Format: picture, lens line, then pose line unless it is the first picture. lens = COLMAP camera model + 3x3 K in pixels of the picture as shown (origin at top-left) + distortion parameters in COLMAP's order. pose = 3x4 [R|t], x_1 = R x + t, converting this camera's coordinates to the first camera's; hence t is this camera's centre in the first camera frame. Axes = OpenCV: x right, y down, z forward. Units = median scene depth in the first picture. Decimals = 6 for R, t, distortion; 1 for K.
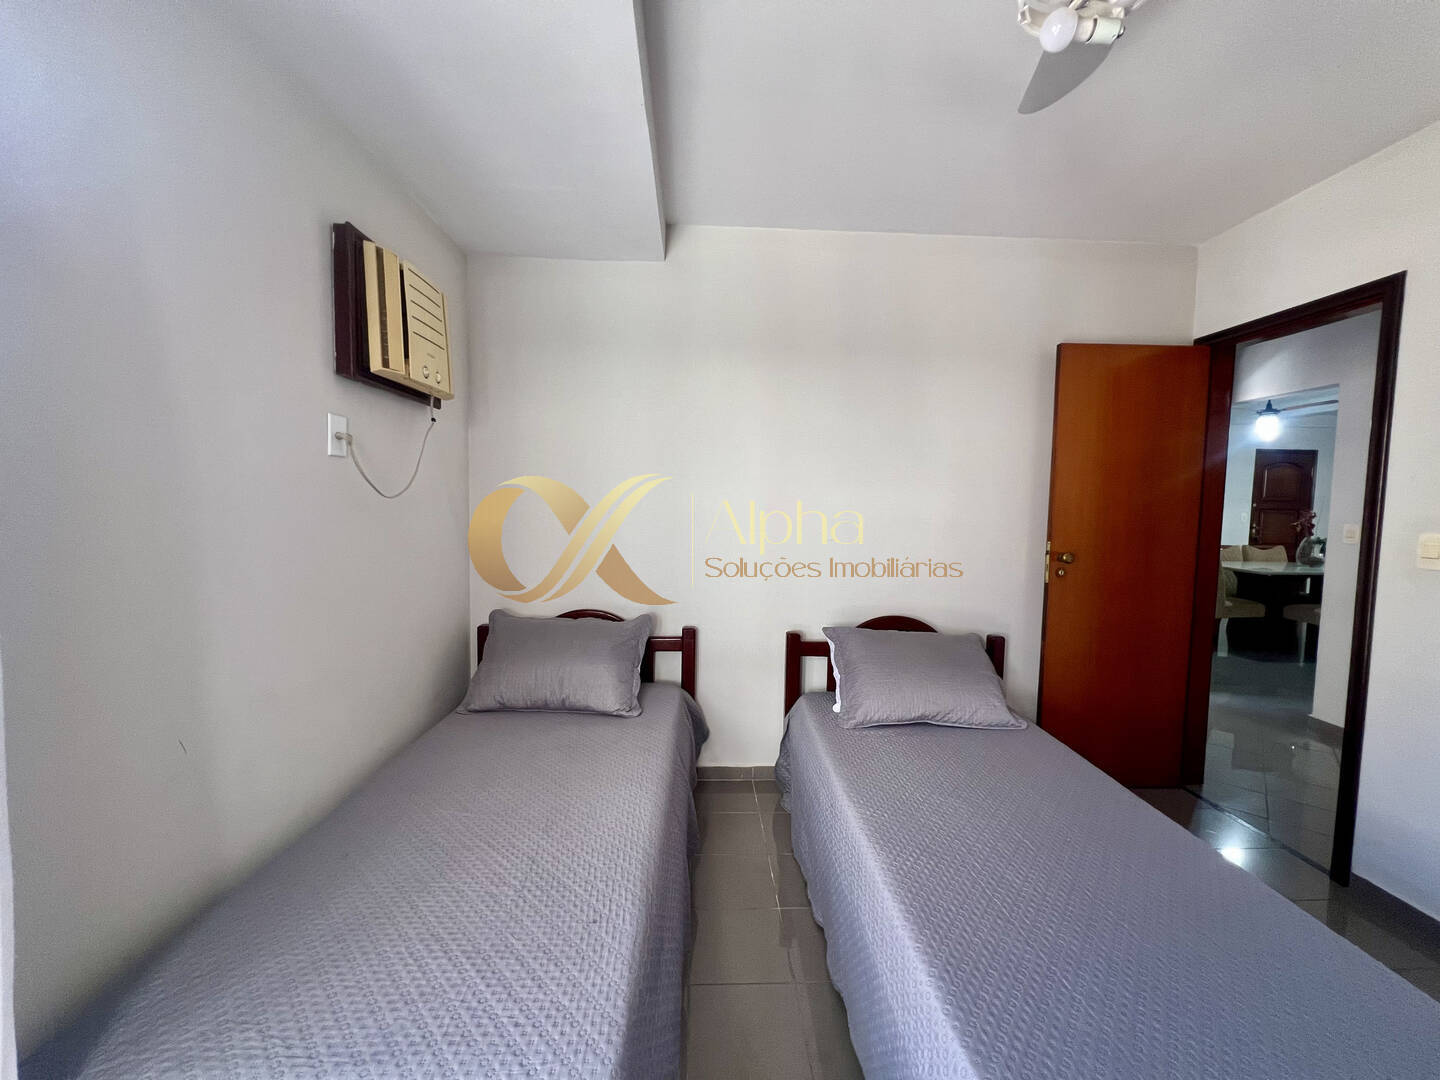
lens RADIAL K [[580.3, 0, 719.0], [0, 580.3, 542.6], [0, 0, 1]] dist [0.001016, -0.000361]
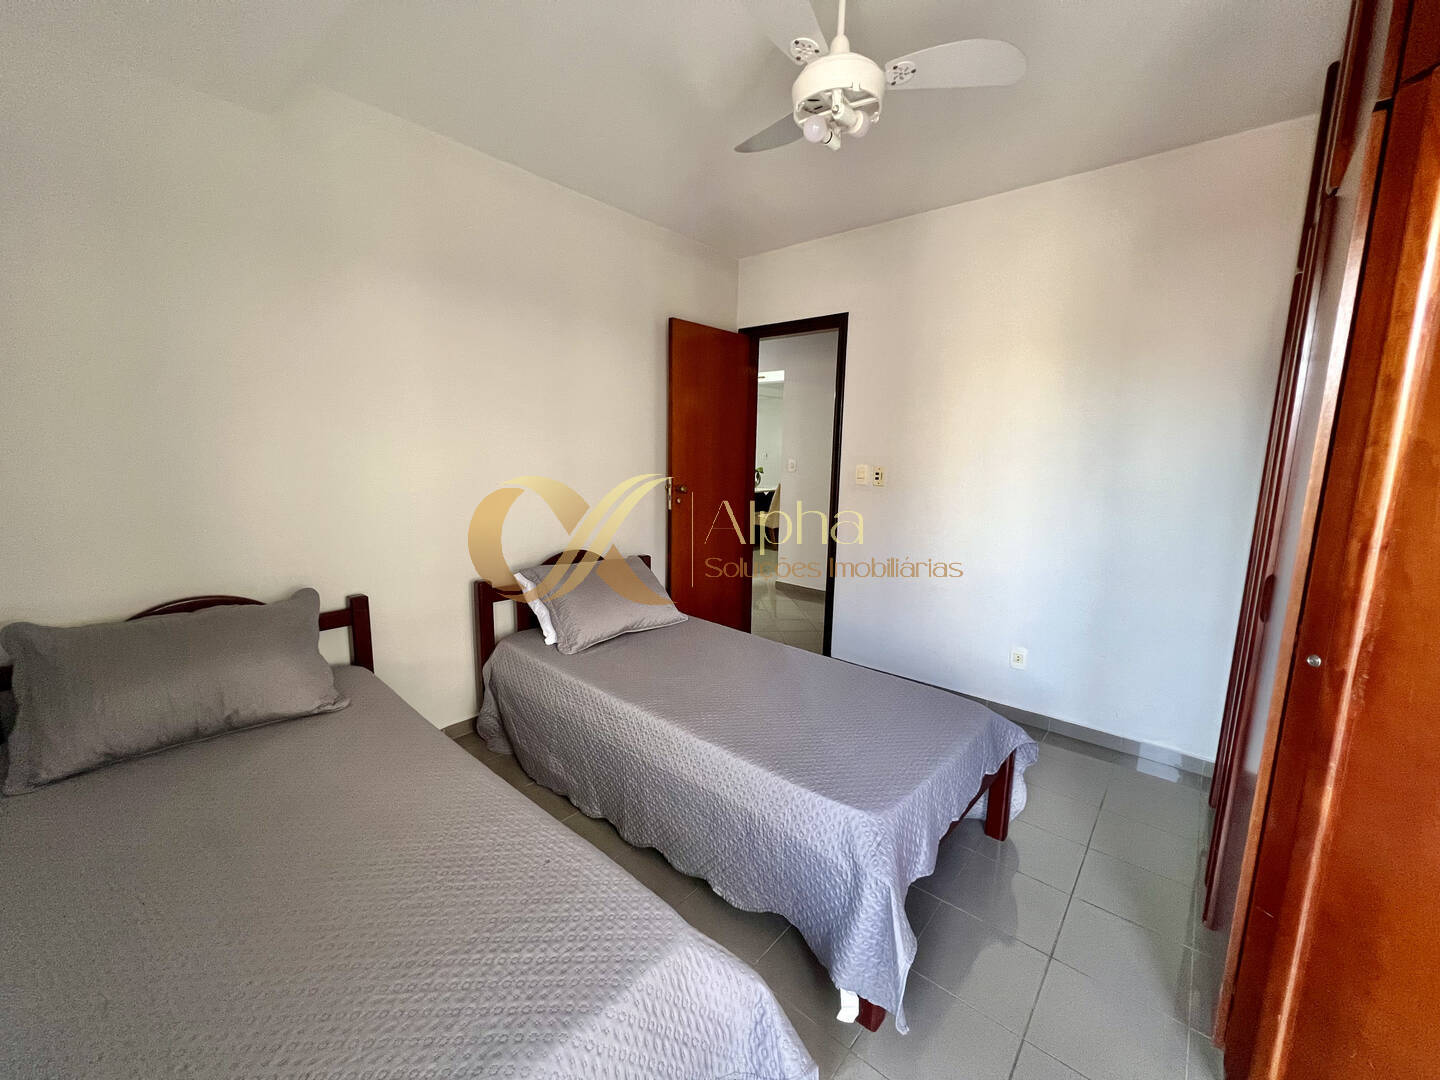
lens RADIAL K [[580.3, 0, 718.7], [0, 580.3, 537.3], [0, 0, 1]] dist [0.001016, -0.000361]
pose [[0.686255, -0.113450, 0.718459, -0.344423], [0.045392, 0.992516, 0.113368, -0.010880], [-0.725943, -0.045187, 0.686268, 0.054059]]
